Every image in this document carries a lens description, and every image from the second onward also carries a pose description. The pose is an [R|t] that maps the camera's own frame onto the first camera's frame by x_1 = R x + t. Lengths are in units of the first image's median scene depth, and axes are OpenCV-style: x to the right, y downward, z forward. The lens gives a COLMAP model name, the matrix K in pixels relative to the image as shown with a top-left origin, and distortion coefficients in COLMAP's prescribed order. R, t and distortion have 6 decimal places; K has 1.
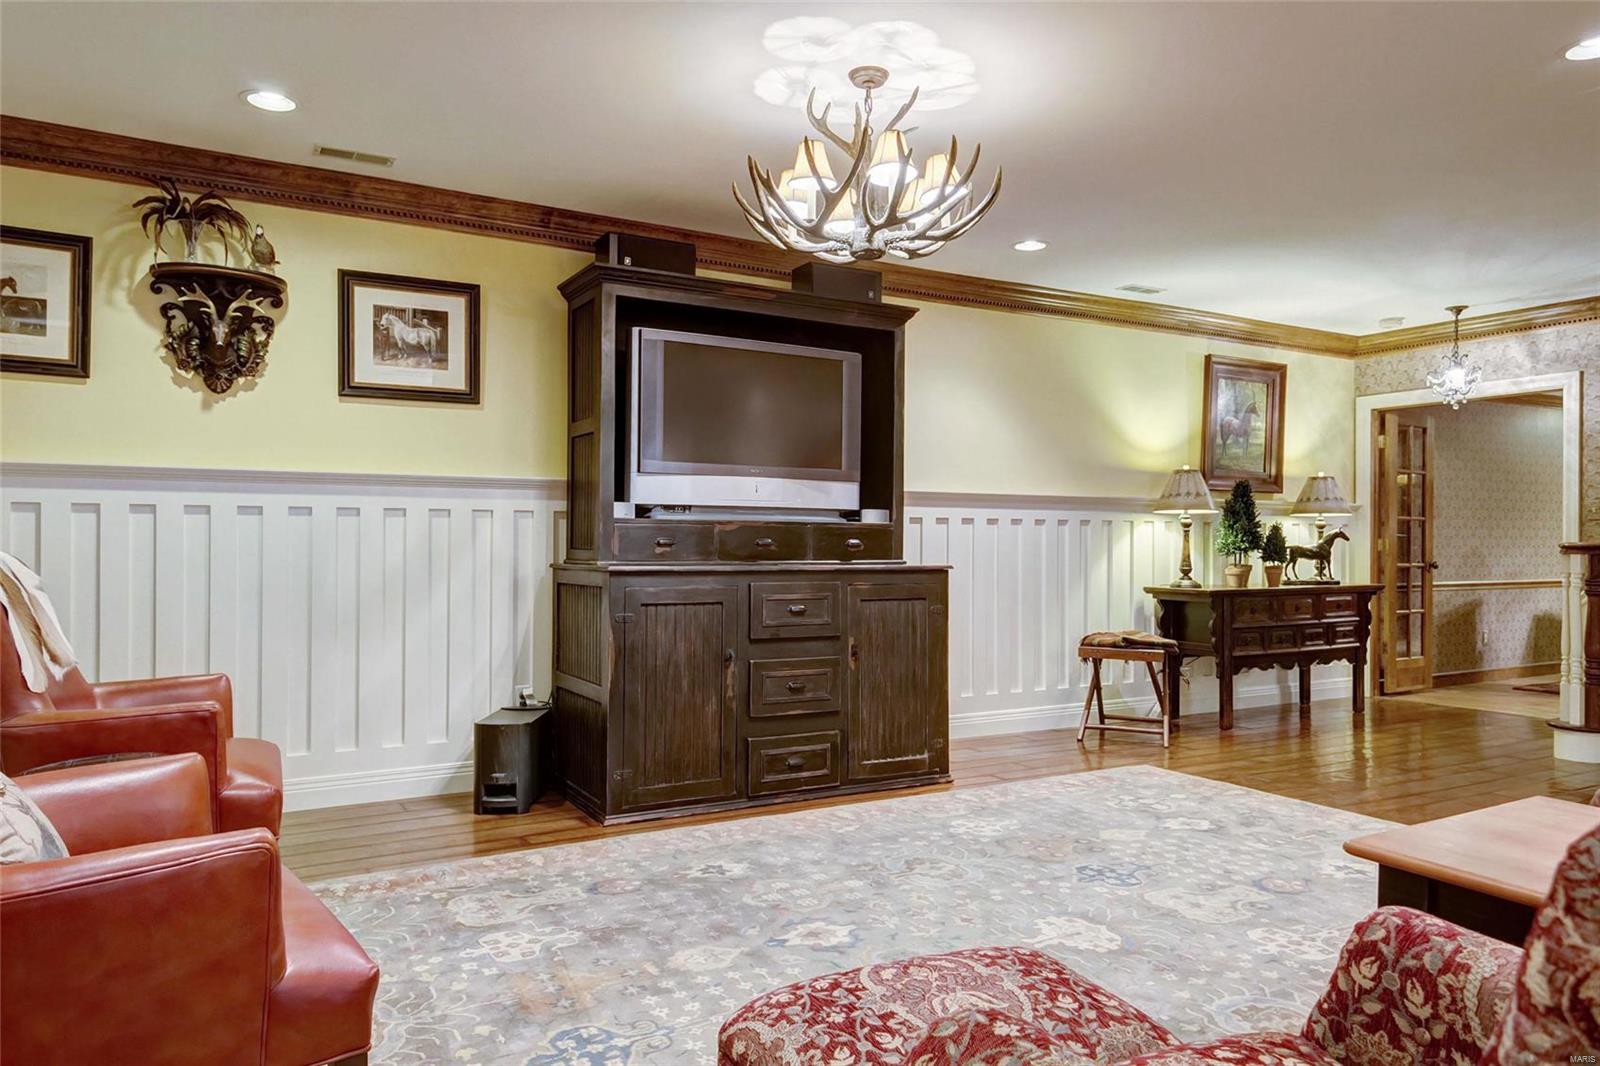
lens RADIAL K [[1070.7, 0, 789.7], [0, 1070.7, 531.1], [0, 0, 1]] dist [0.019004, -0.003508]
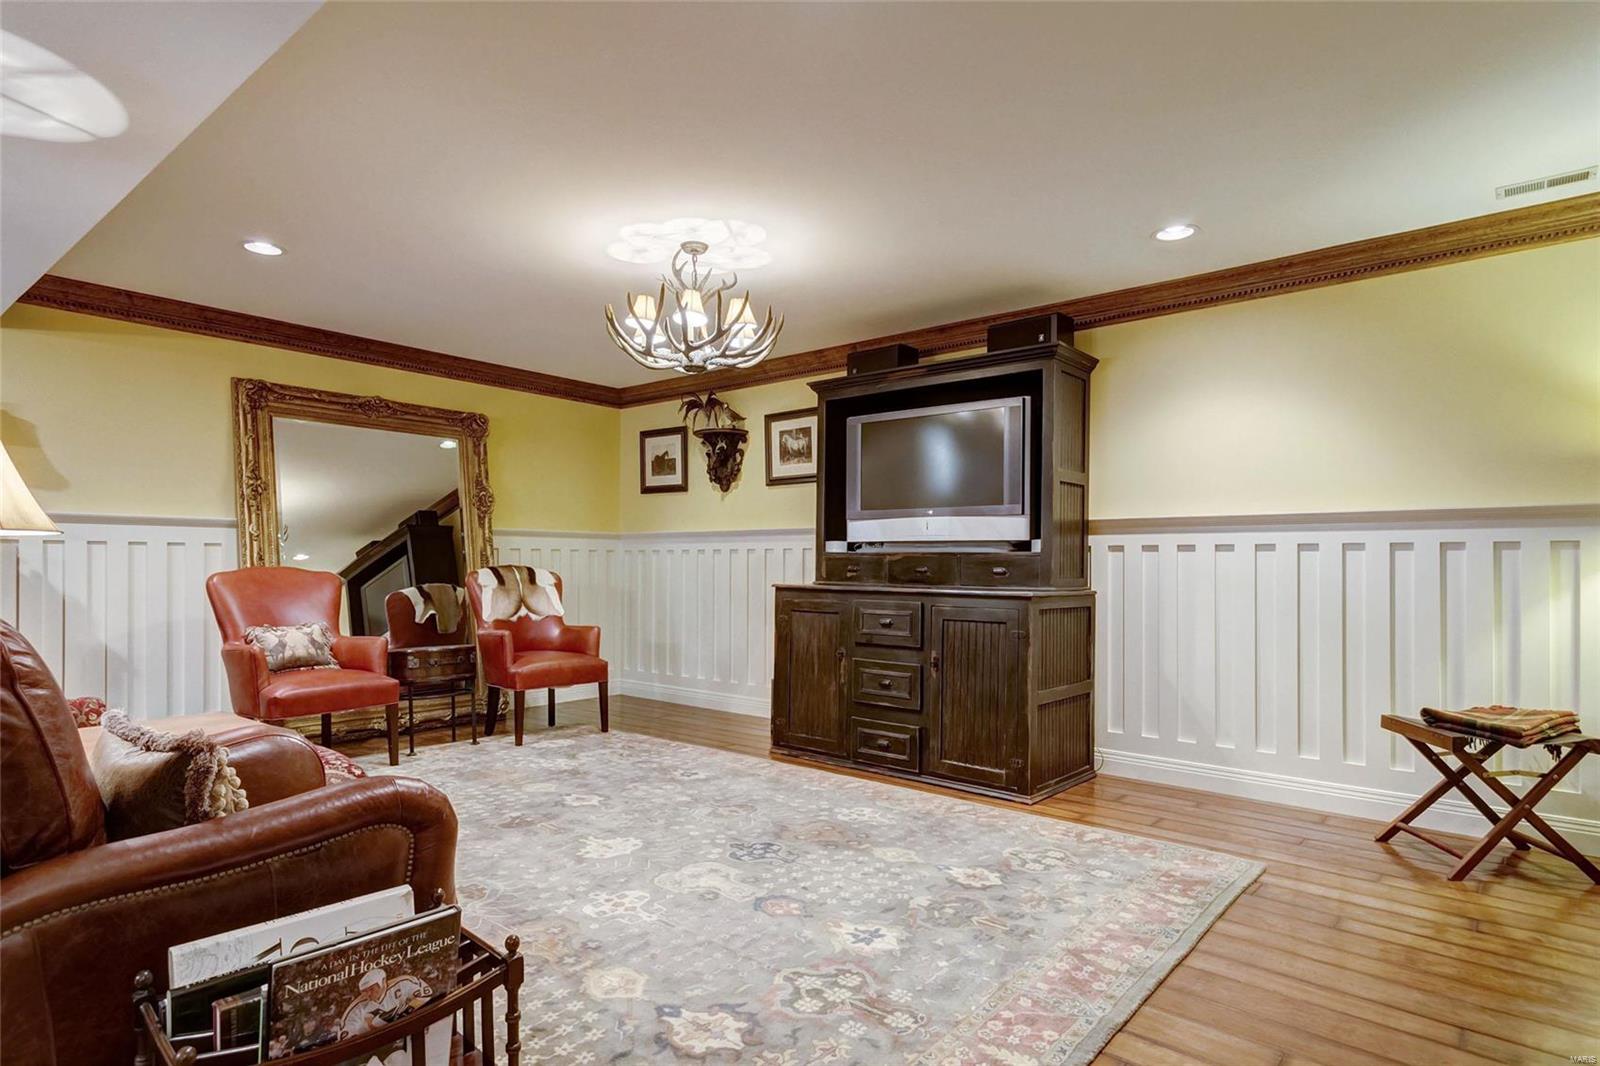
lens RADIAL K [[870.4, 0, 802.9], [0, 870.4, 560.5], [0, 0, 1]] dist [0.034721, -0.002228]
pose [[0.345367, -0.007850, -0.938435, 0.974085], [0.002738, 0.999969, -0.007357, 0.007642], [0.938464, -0.000029, 0.345378, 0.576627]]
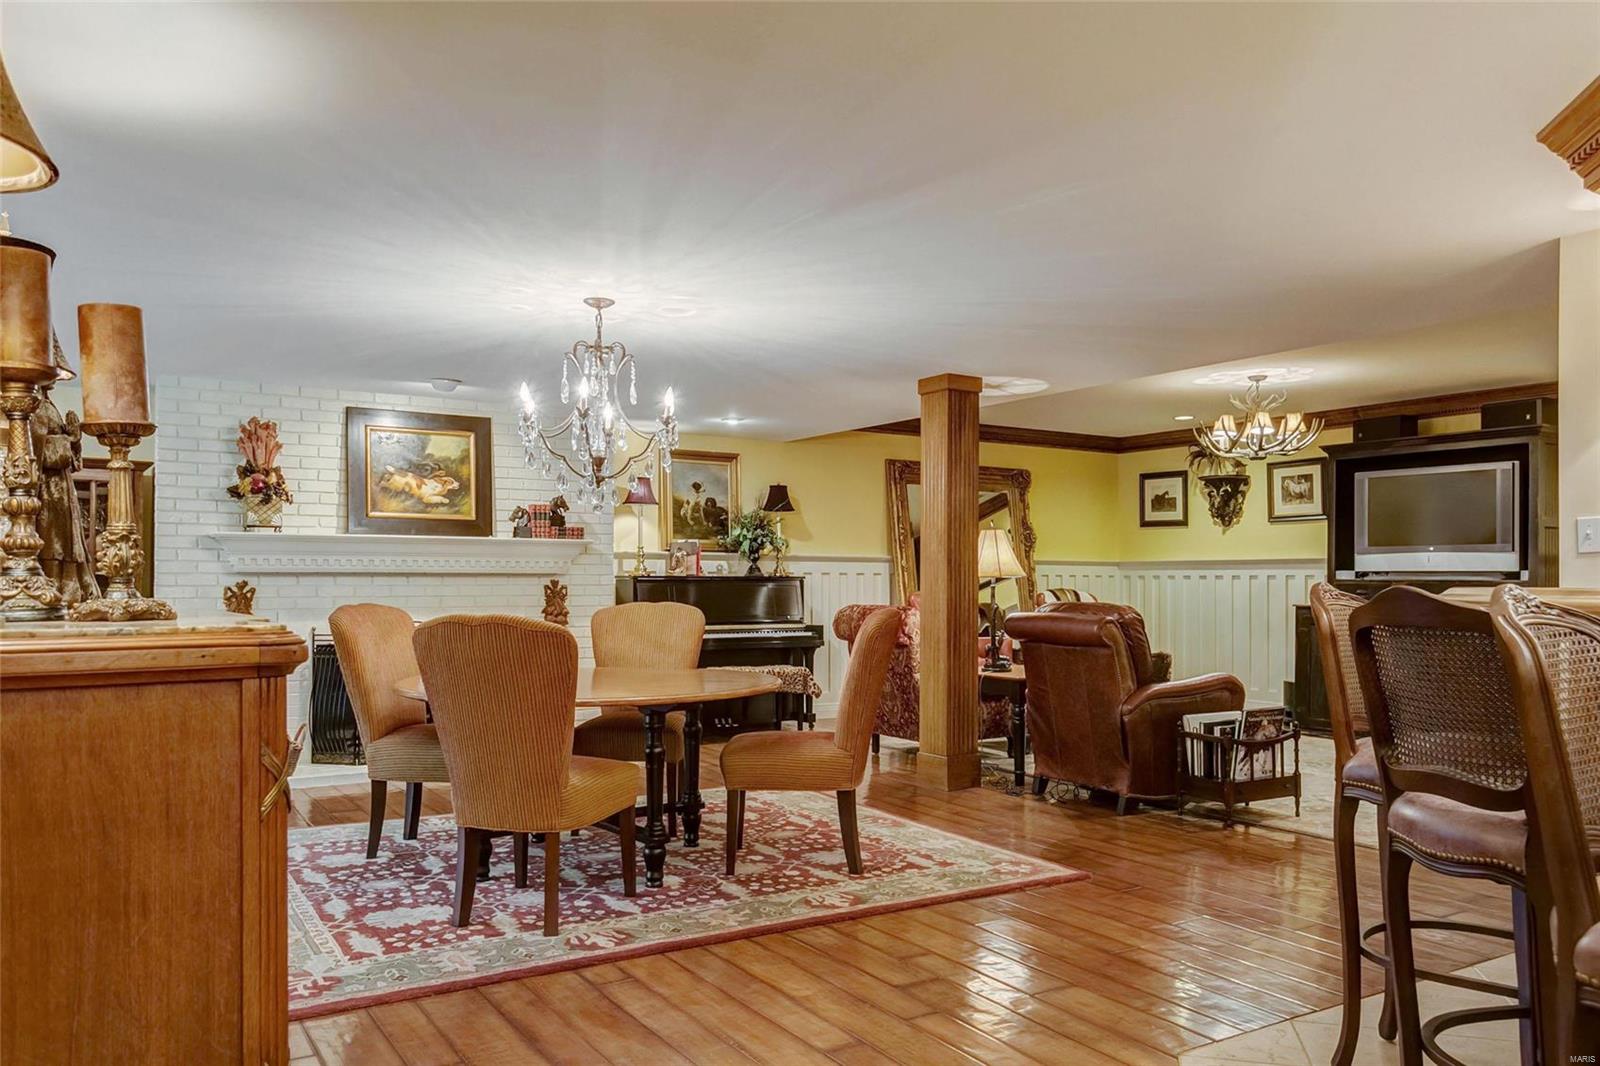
lens RADIAL K [[1178.8, 0, 781.3], [0, 1178.8, 569.8], [0, 0, 1]] dist [0.007978, 0.002490]
pose [[0.033365, -0.016343, -0.999310, 1.913792], [0.000414, 0.999866, -0.016338, 0.004252], [0.999443, 0.000131, 0.033367, -0.033150]]
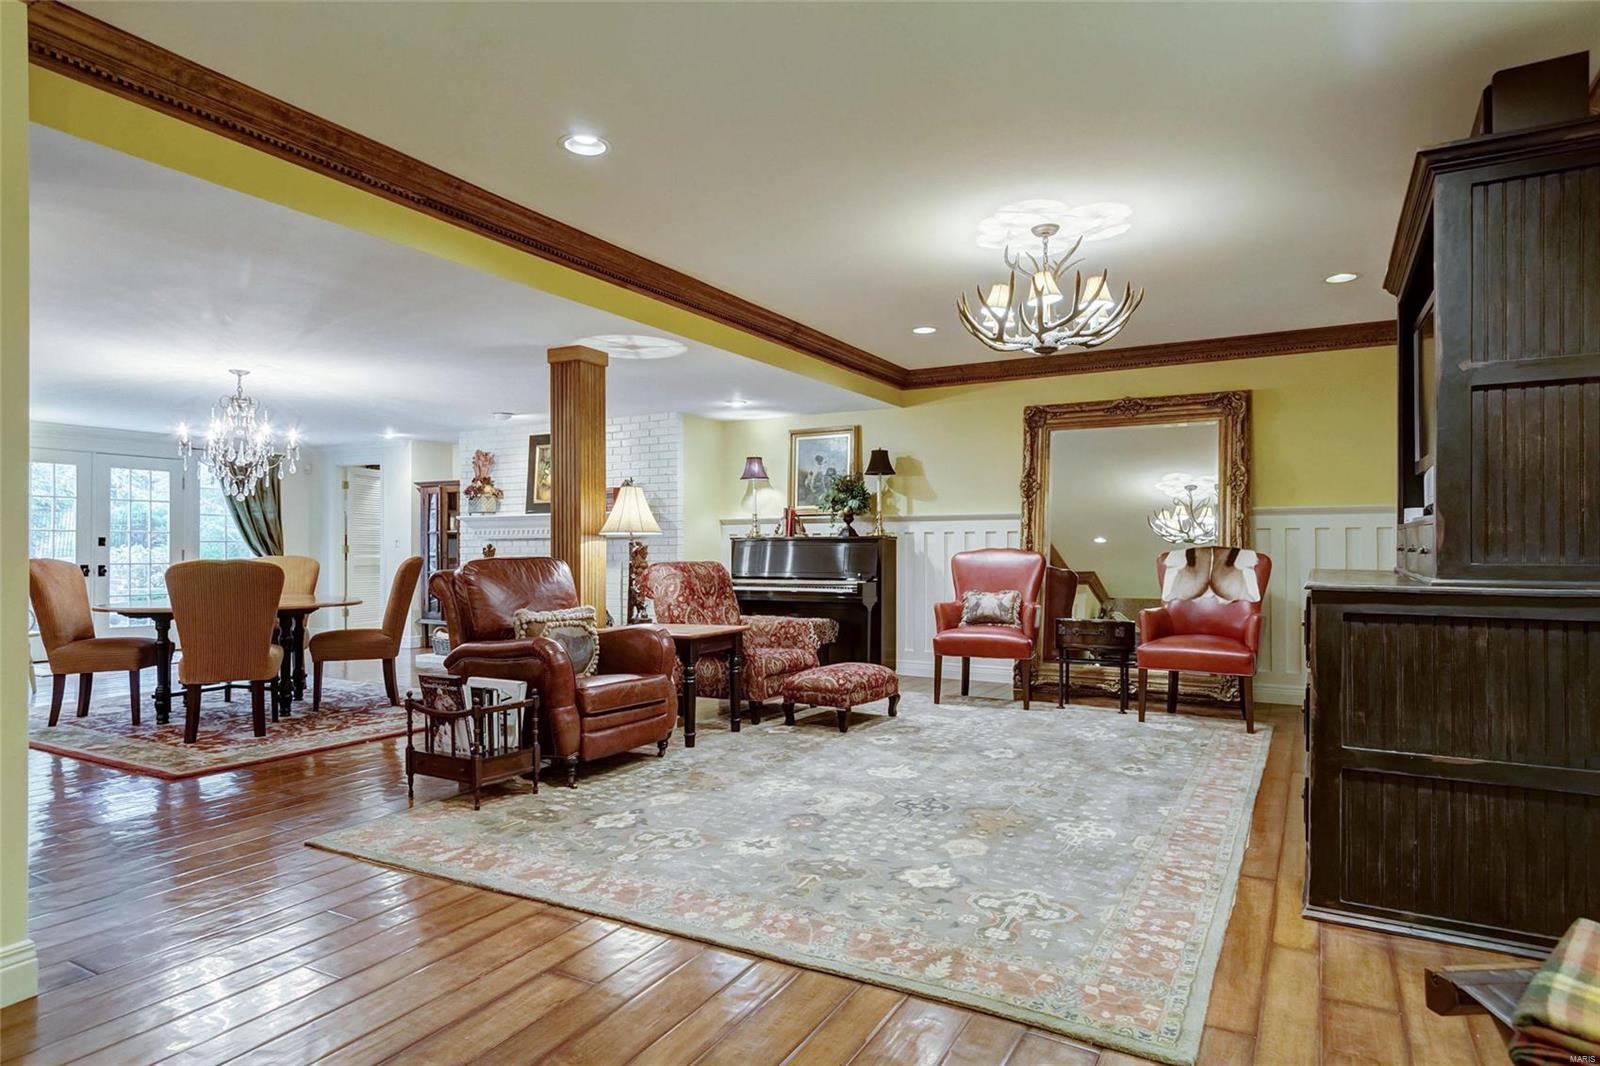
lens RADIAL K [[924.8, 0, 795.4], [0, 924.8, 537.4], [0, 0, 1]] dist [0.027260, 0.000428]
pose [[-0.857789, -0.009650, -0.513912, 0.802302], [-0.000409, 0.999836, -0.018091, 0.016043], [0.514002, -0.015307, -0.857652, 1.507926]]
